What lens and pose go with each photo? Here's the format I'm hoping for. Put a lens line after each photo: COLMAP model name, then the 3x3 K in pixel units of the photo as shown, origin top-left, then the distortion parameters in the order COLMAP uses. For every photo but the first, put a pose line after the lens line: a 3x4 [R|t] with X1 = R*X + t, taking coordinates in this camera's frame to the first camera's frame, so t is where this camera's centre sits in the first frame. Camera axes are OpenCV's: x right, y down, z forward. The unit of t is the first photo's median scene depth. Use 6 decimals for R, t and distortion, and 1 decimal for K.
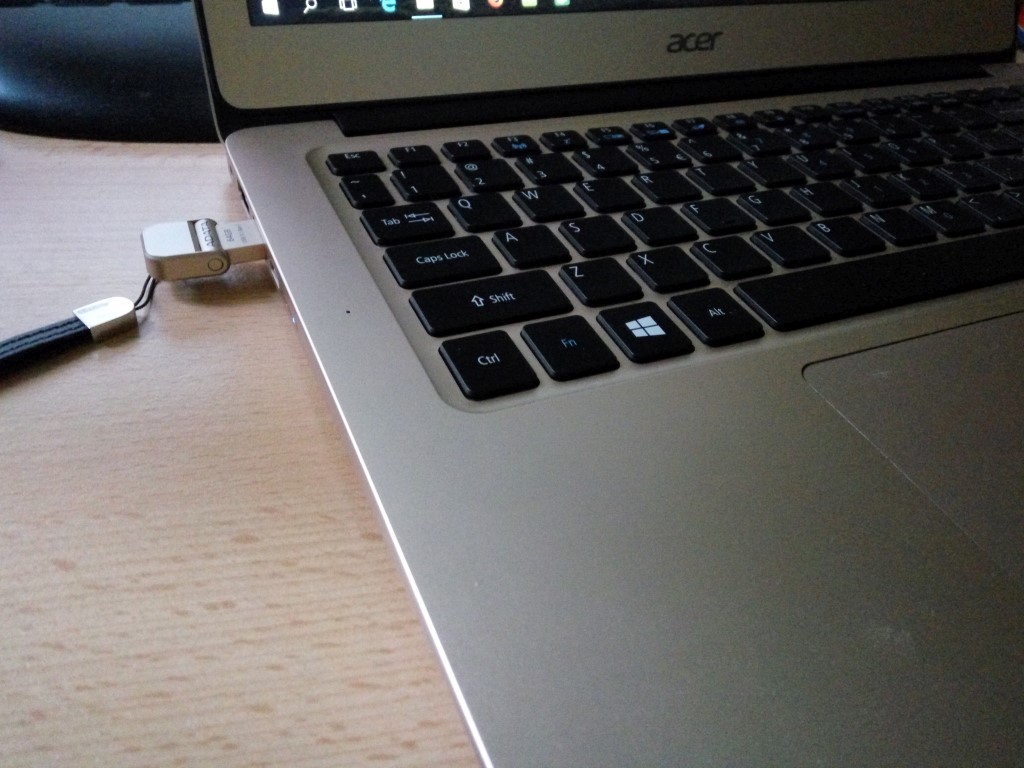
lens RADIAL K [[848.8, 0, 512.0], [0, 848.8, 384.0], [0, 0, 1]] dist [0.110349, -0.233441]
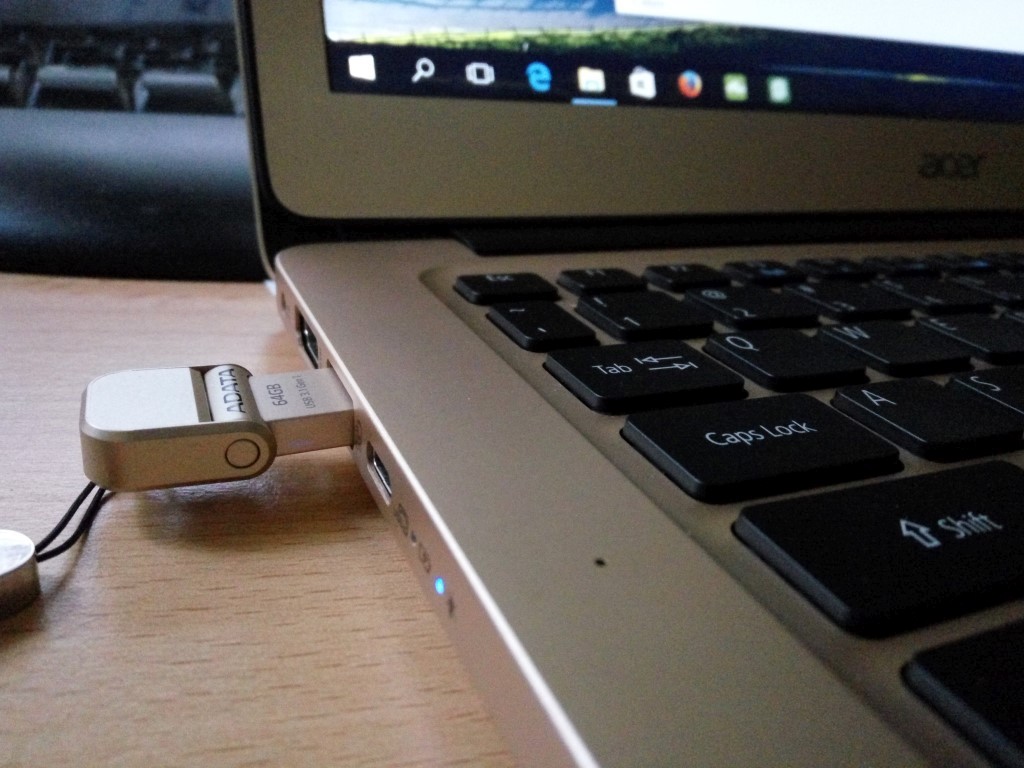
lens RADIAL K [[848.8, 0, 512.0], [0, 848.8, 384.0], [0, 0, 1]] dist [0.110349, -0.233441]
pose [[0.999931, -0.004313, -0.010932, -0.197686], [0.001015, 0.958440, -0.285293, -0.047501], [0.011709, 0.285263, 0.958378, 0.557446]]
